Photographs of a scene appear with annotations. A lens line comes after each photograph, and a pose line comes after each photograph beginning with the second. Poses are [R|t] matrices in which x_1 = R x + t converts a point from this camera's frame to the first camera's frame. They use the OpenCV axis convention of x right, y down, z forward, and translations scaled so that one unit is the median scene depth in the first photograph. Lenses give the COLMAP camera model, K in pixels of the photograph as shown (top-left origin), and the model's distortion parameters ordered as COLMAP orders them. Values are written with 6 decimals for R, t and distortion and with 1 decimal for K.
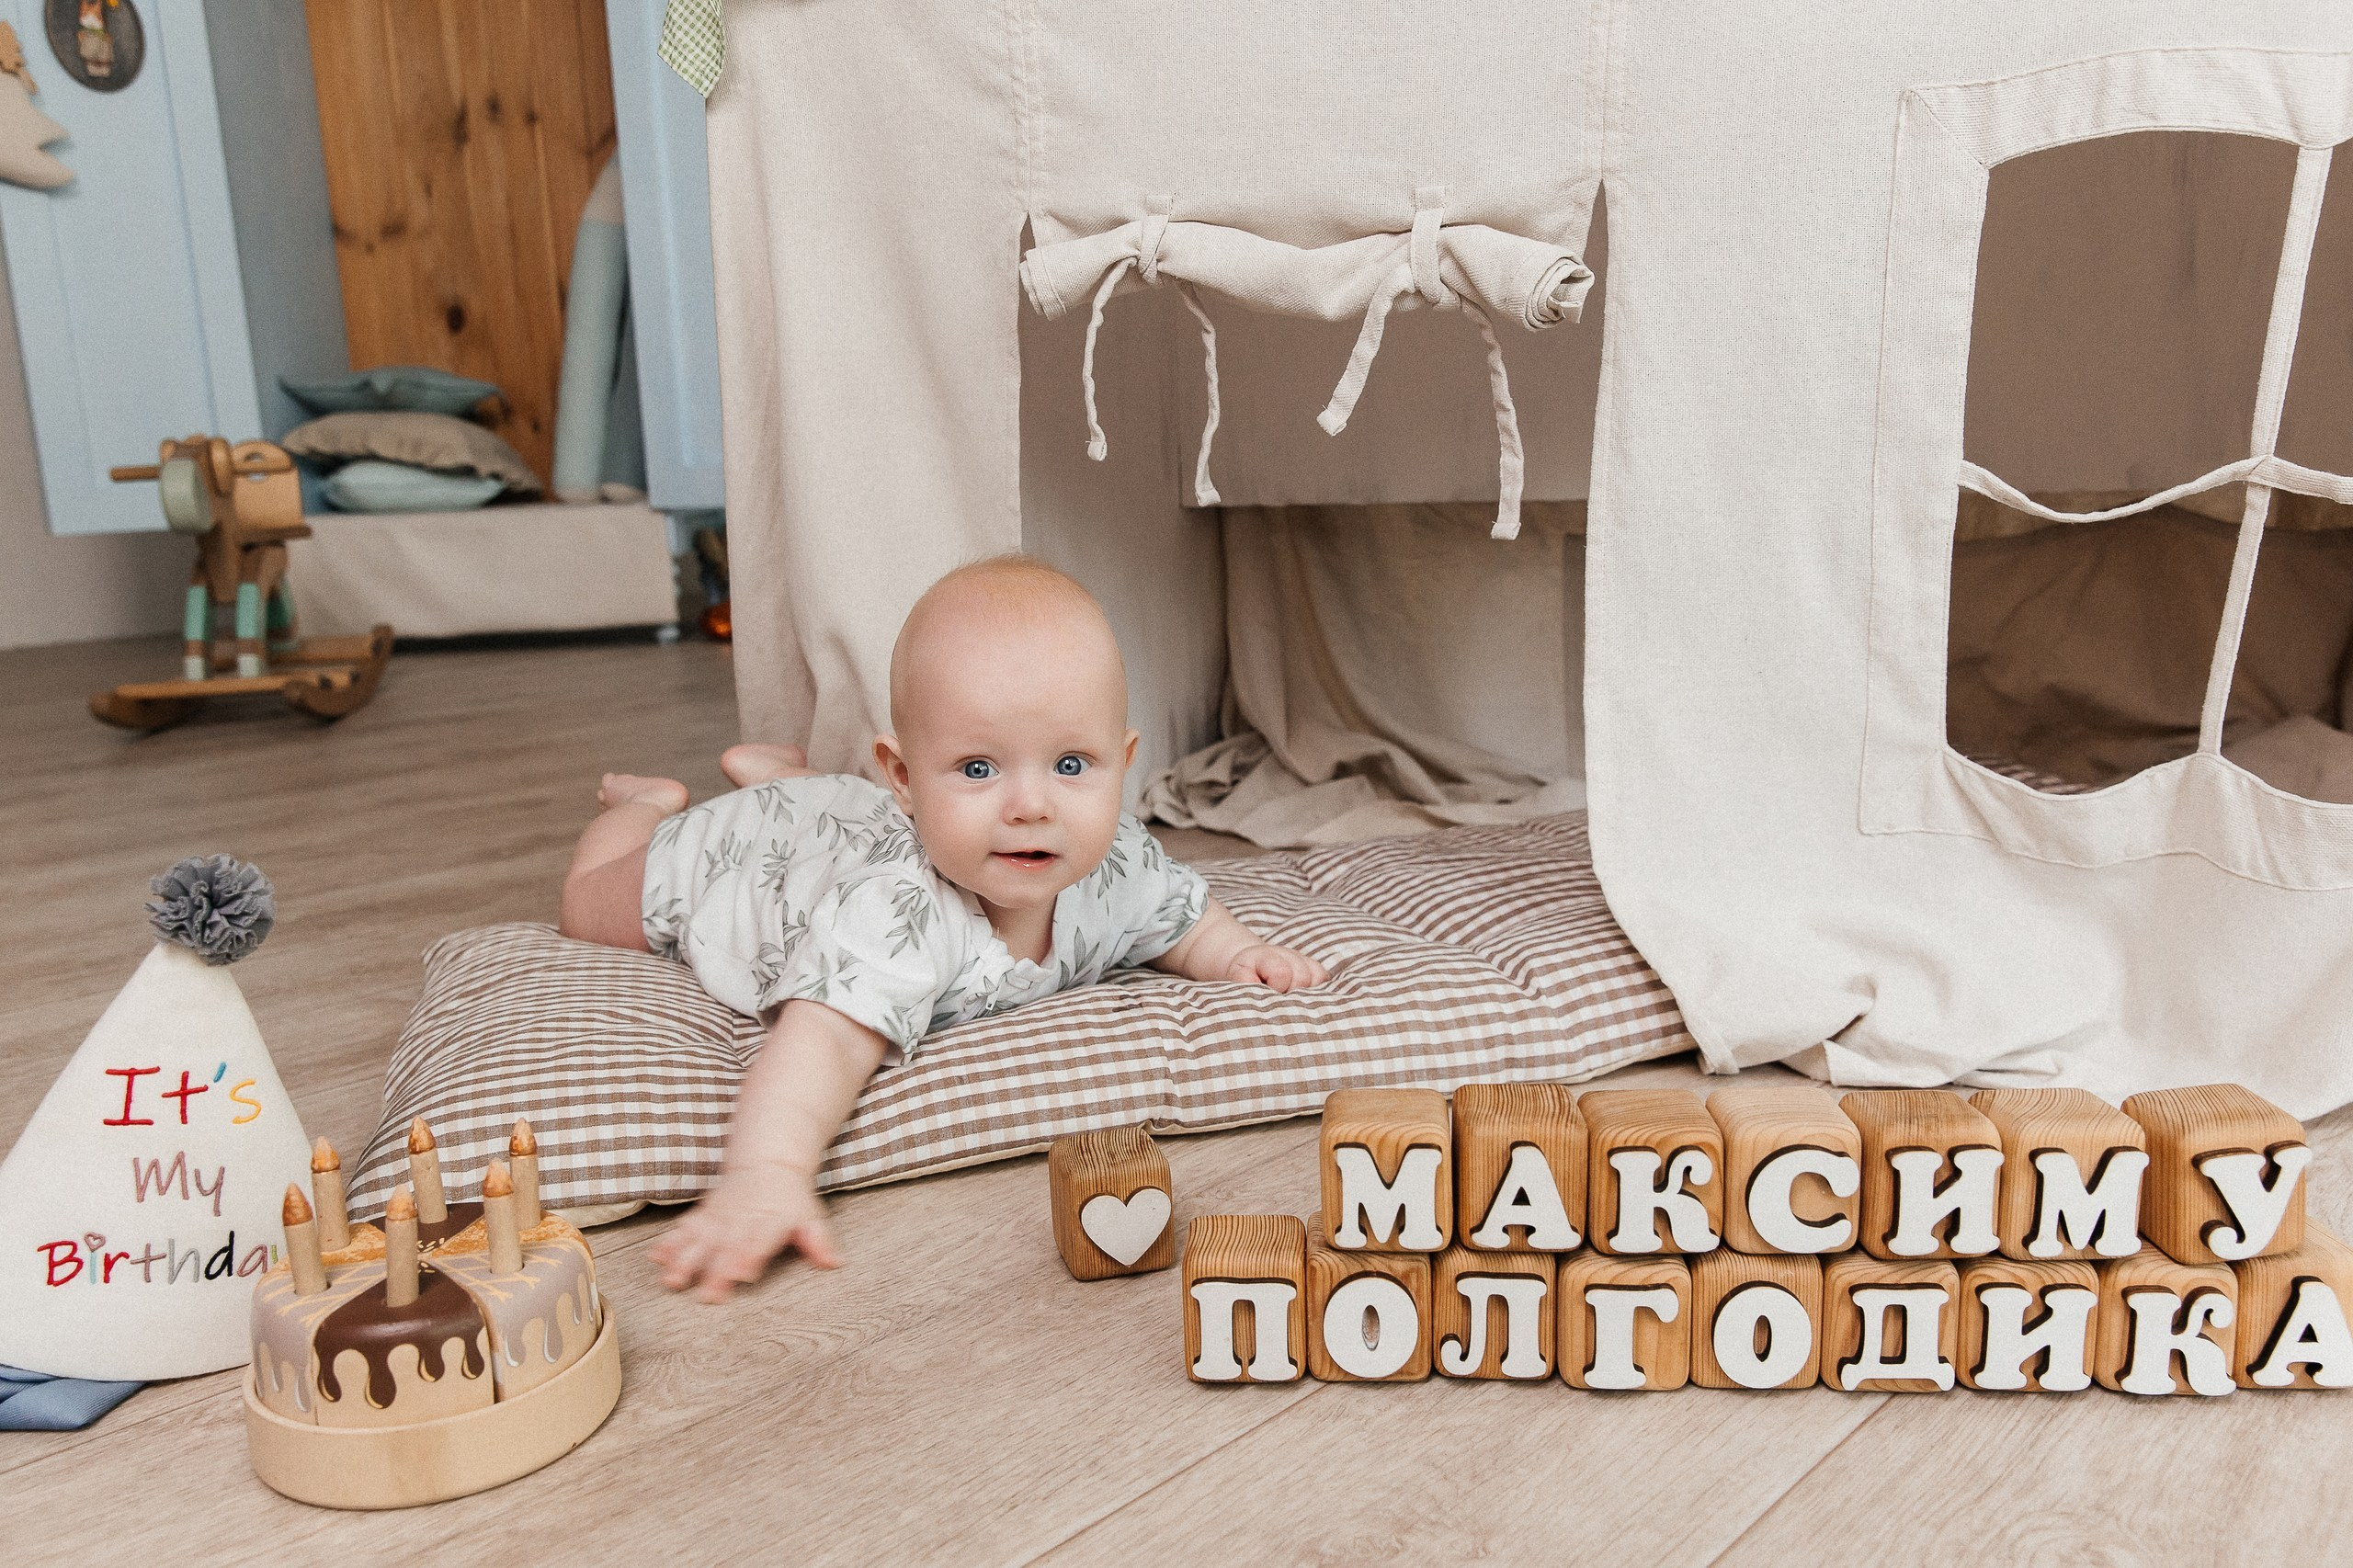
lens RADIAL K [[1908.2, 0, 1176.5], [0, 1908.2, 784.0], [0, 0, 1]] dist [0.074123, -0.000743]
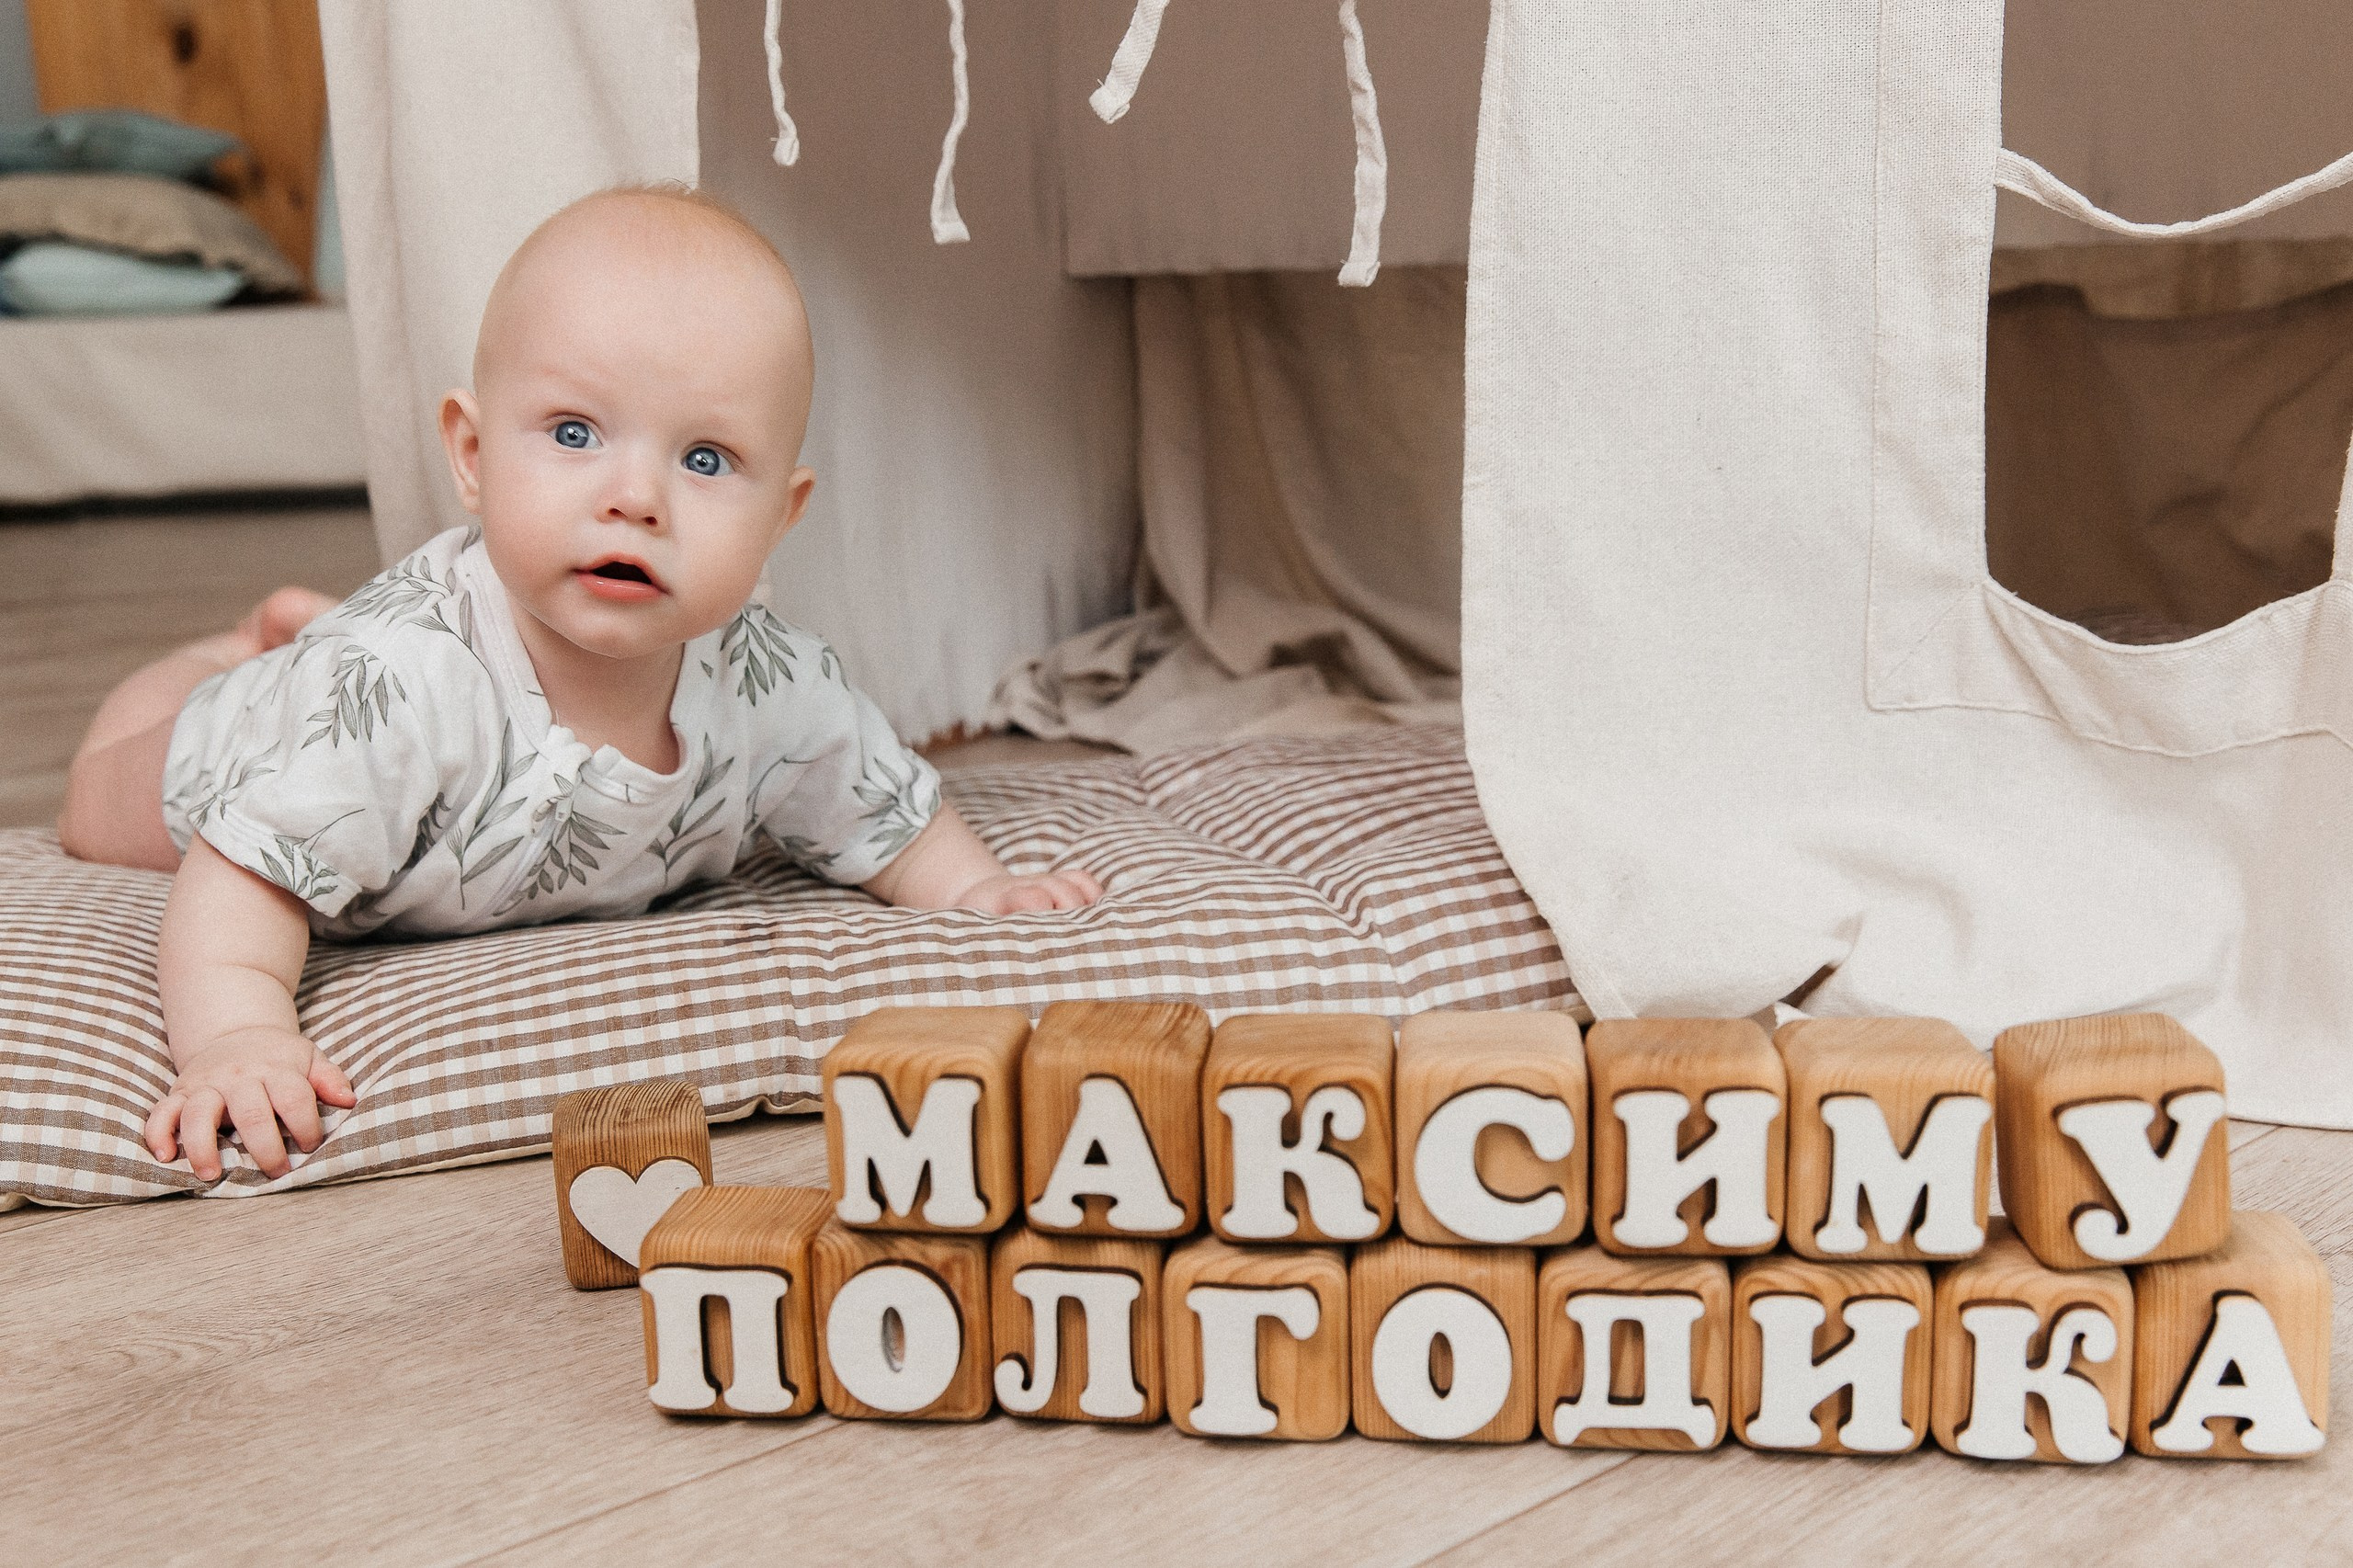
lens RADIAL K [[2792.4, 0, 1176.5], [0, 2792.4, 784.0], [0, 0, 1]] dist [0.054927, 0.015642]
pose [[0.995915, 0.015362, -0.088982, 0.277751], [-0.015273, 0.999882, 0.001677, 0.074895], [0.088997, -0.000311, 0.996032, -0.002260]]
